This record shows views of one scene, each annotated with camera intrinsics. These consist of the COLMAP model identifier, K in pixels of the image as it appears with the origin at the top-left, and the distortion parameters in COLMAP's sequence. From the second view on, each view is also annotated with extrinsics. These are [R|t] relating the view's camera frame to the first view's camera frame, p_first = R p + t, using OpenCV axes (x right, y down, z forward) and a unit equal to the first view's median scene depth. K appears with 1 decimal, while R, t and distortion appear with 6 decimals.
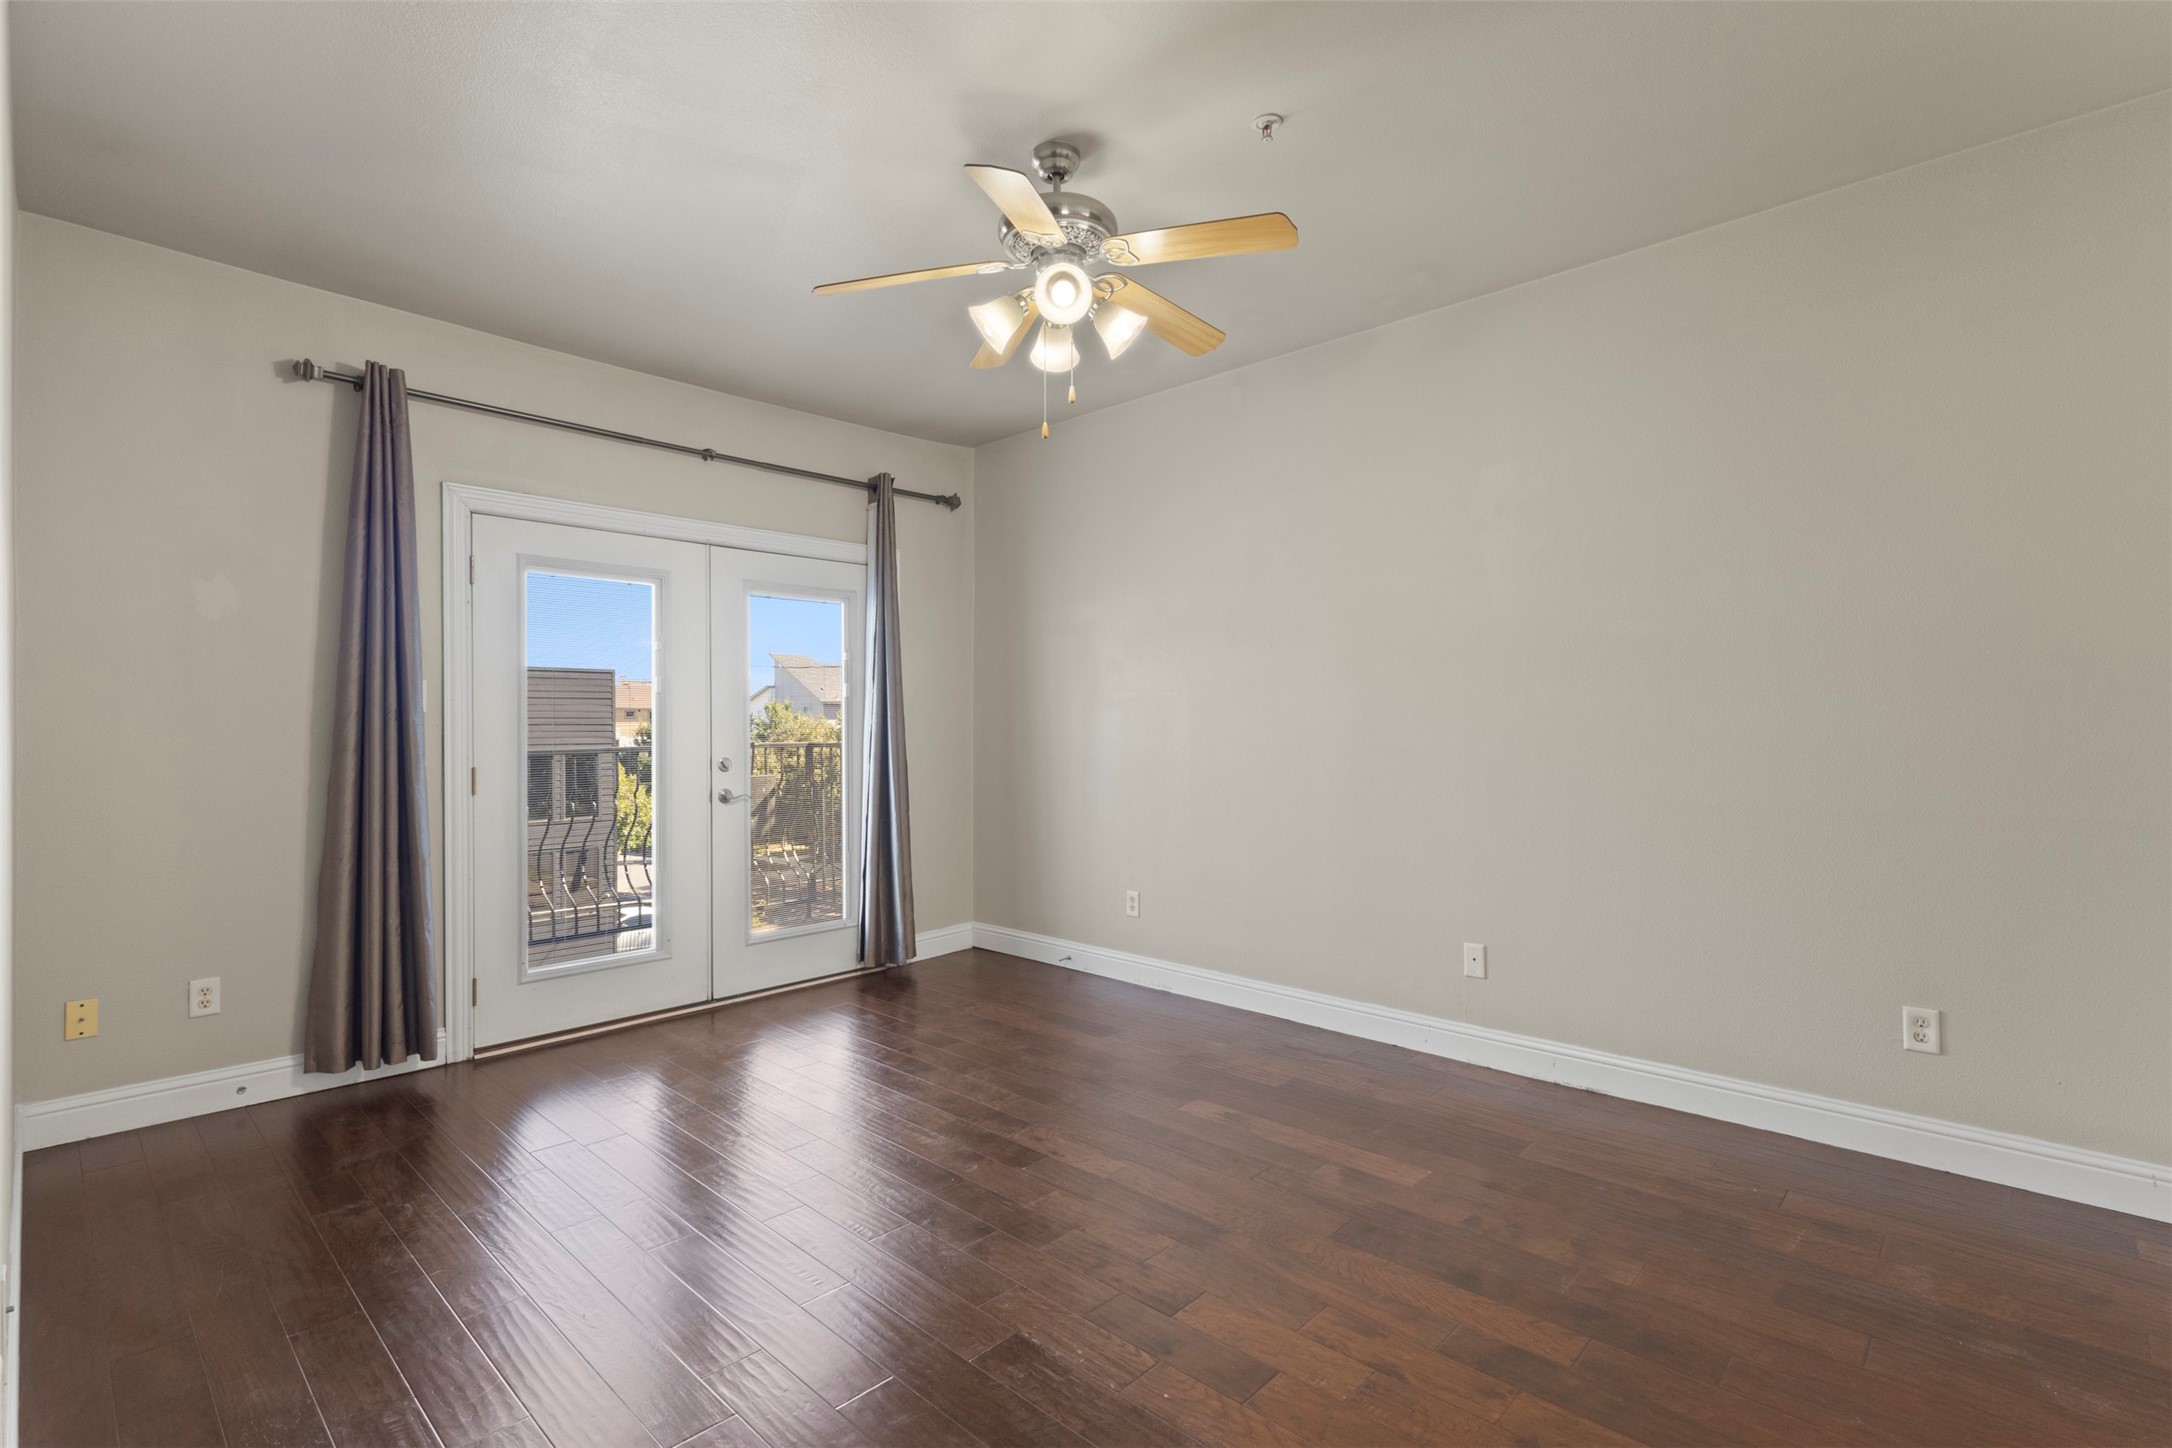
lens RADIAL K [[1004.9, 0, 1080.9], [0, 1004.9, 715.8], [0, 0, 1]] dist [-0.002316, 0.001423]
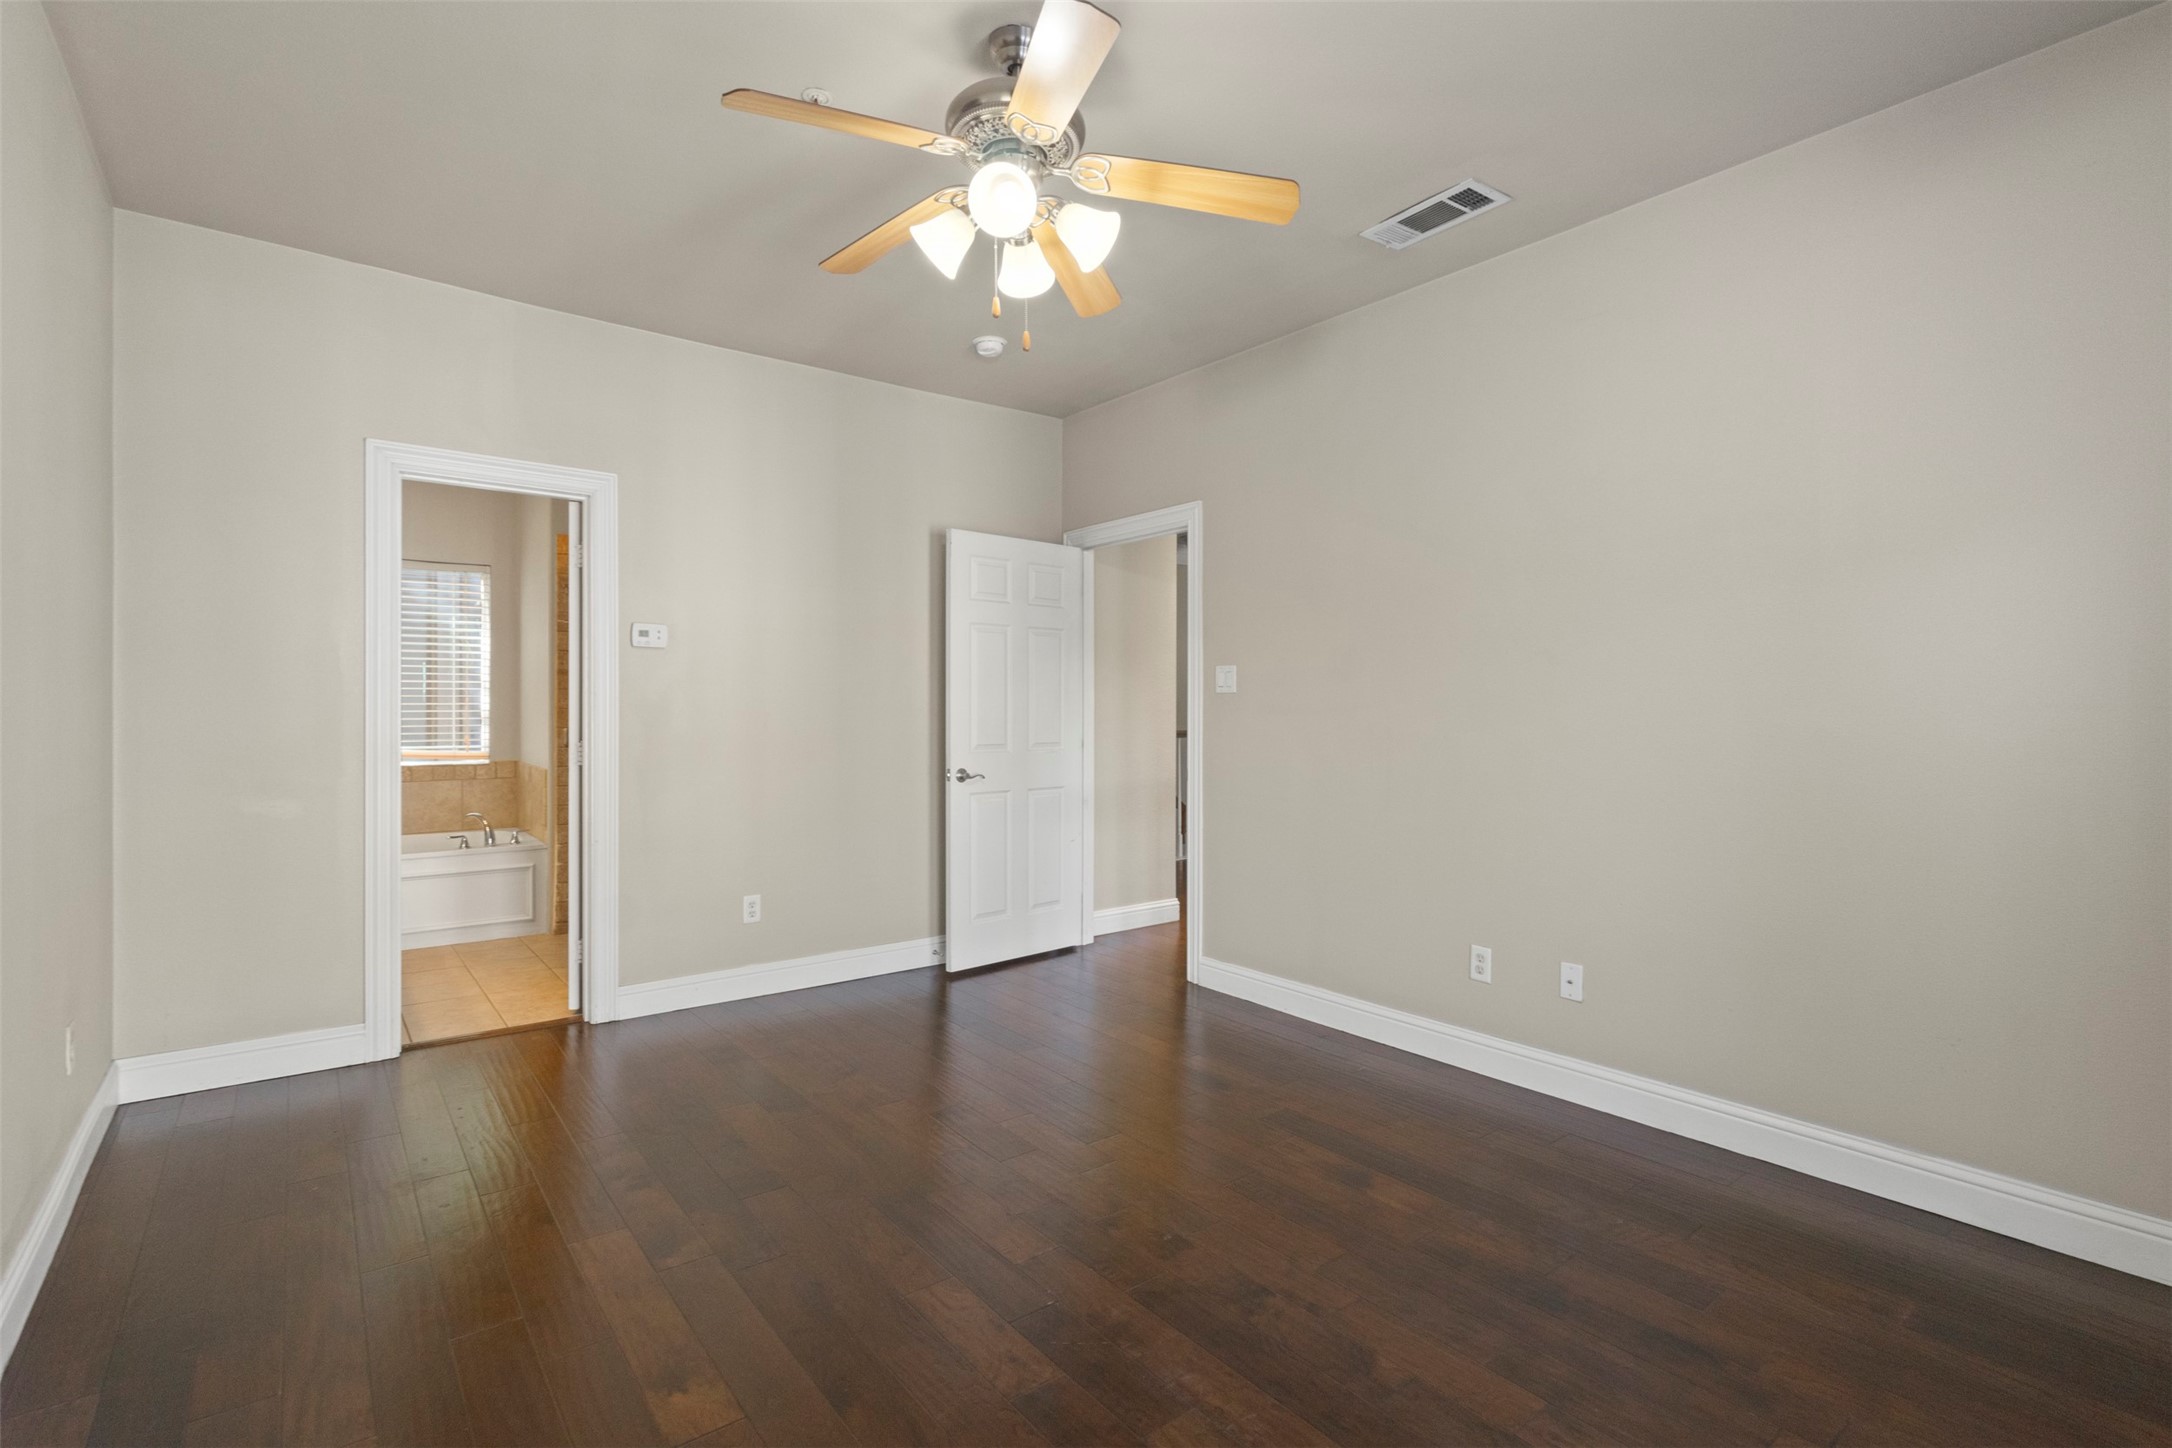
lens RADIAL K [[1004.9, 0, 1086.5], [0, 1004.9, 720.3], [0, 0, 1]] dist [-0.002316, 0.001423]
pose [[-0.989438, 0.000905, 0.144951, -0.127454], [0.000997, 0.999999, 0.000558, 0.014720], [-0.144950, 0.000697, -0.989439, 1.112814]]
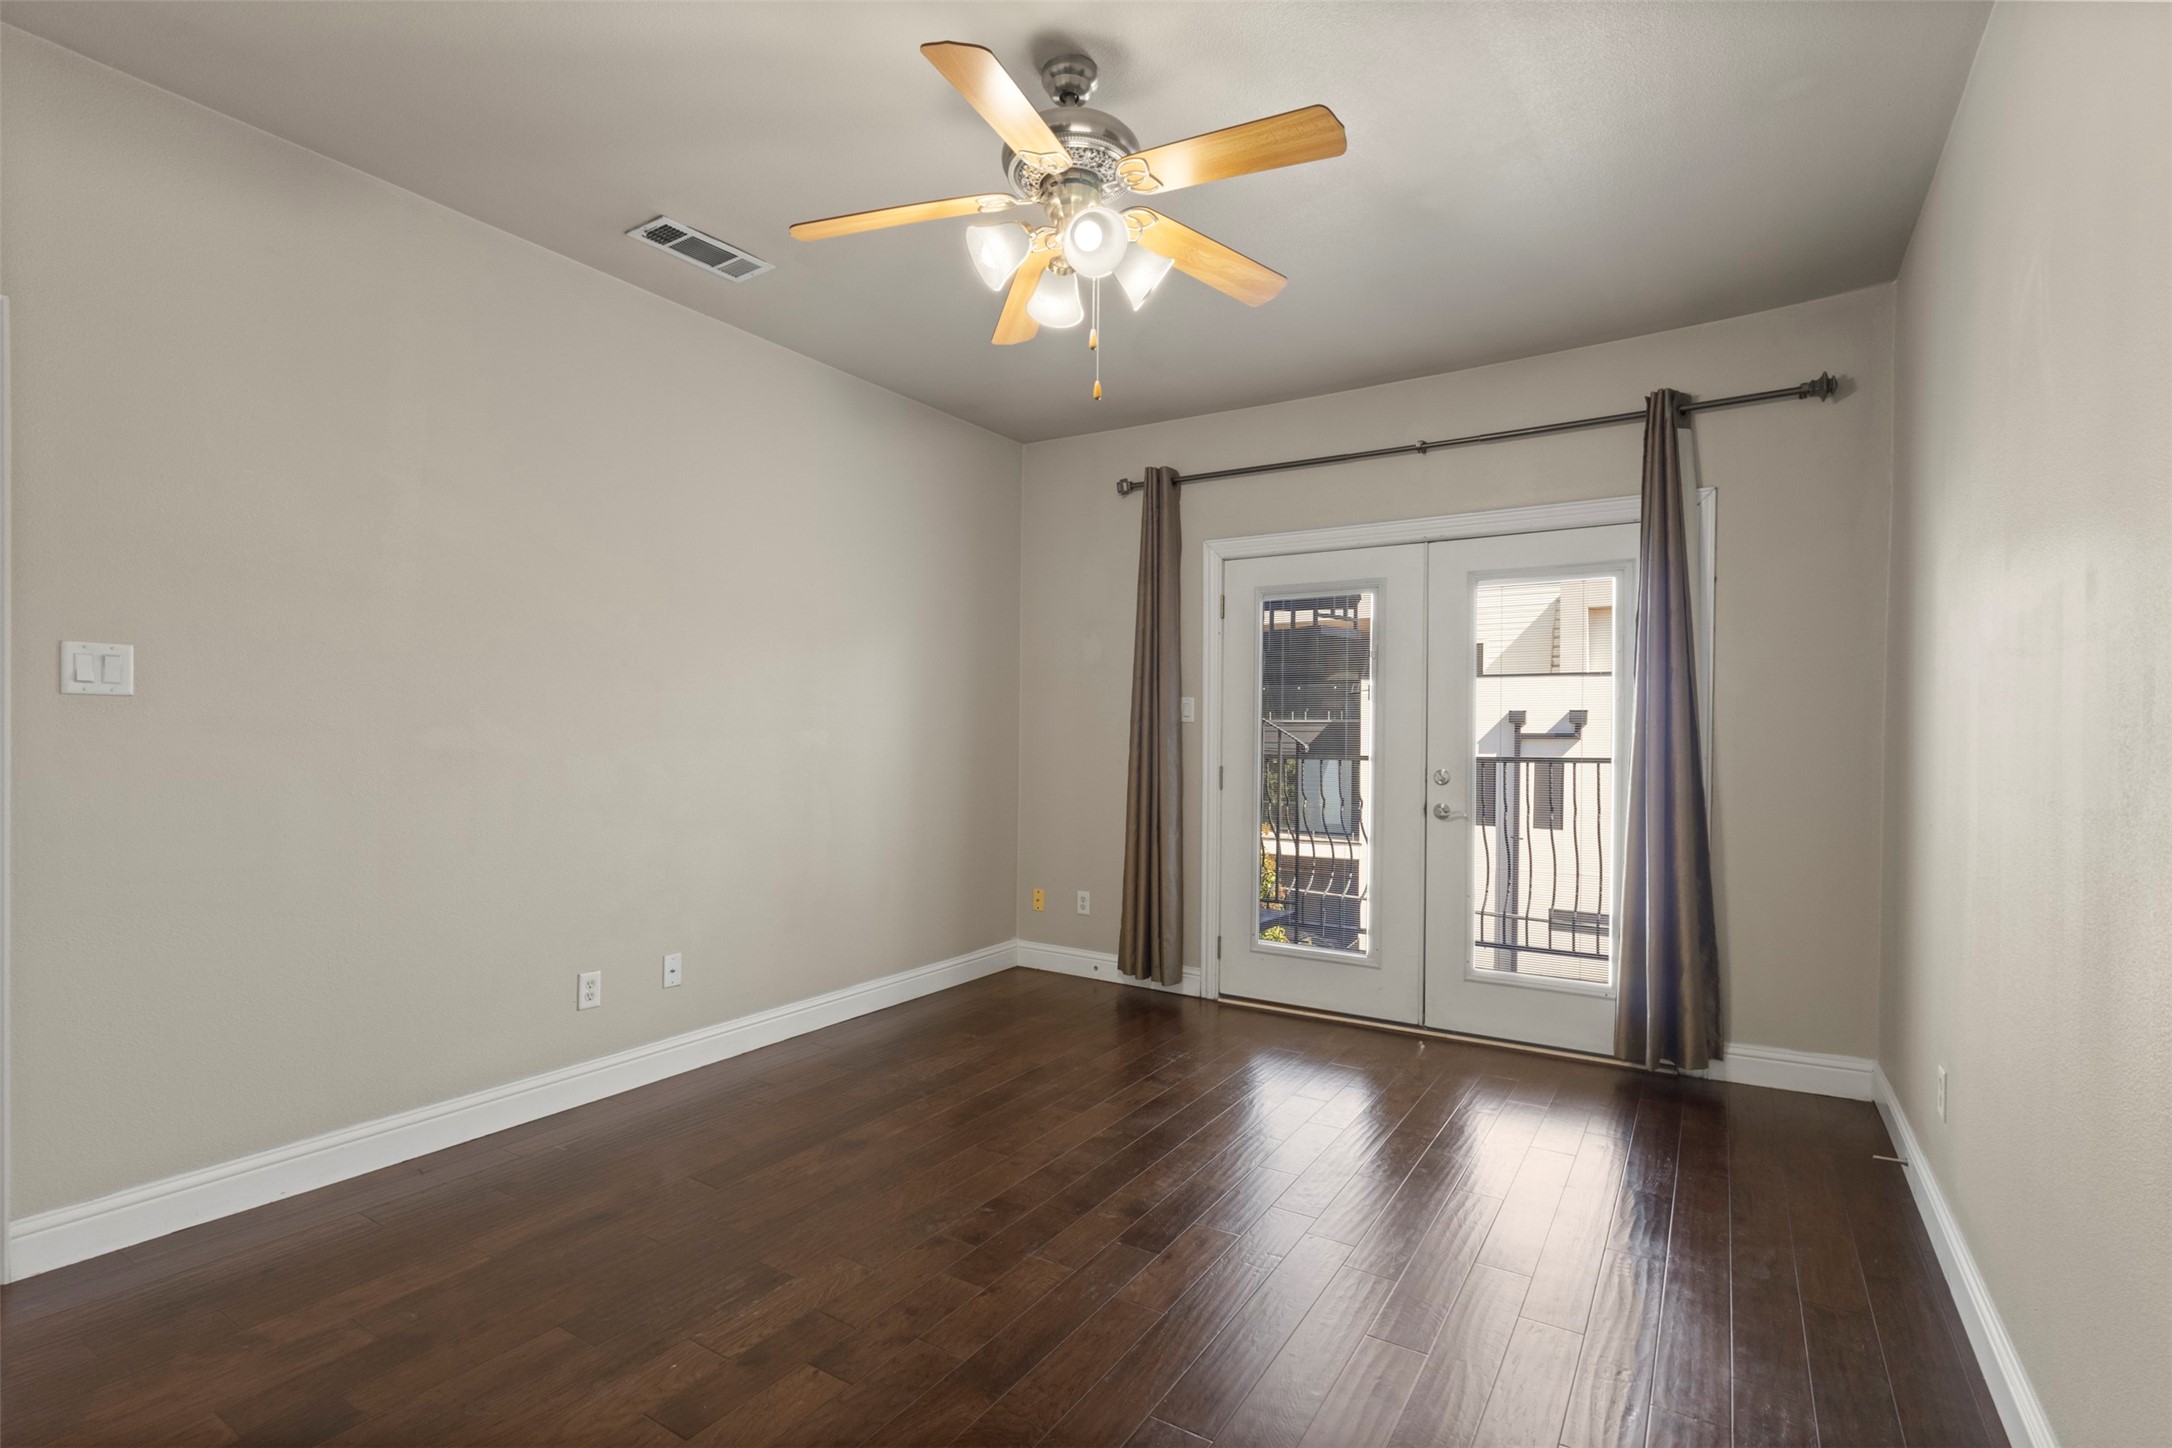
lens RADIAL K [[1004.9, 0, 1080.9], [0, 1004.9, 742.0], [0, 0, 1]] dist [-0.002316, 0.001423]
pose [[0.196934, 0.011464, -0.980350, 0.500212], [-0.003349, 0.999934, 0.011021, 0.007199], [0.980411, 0.001113, 0.196959, 0.510979]]
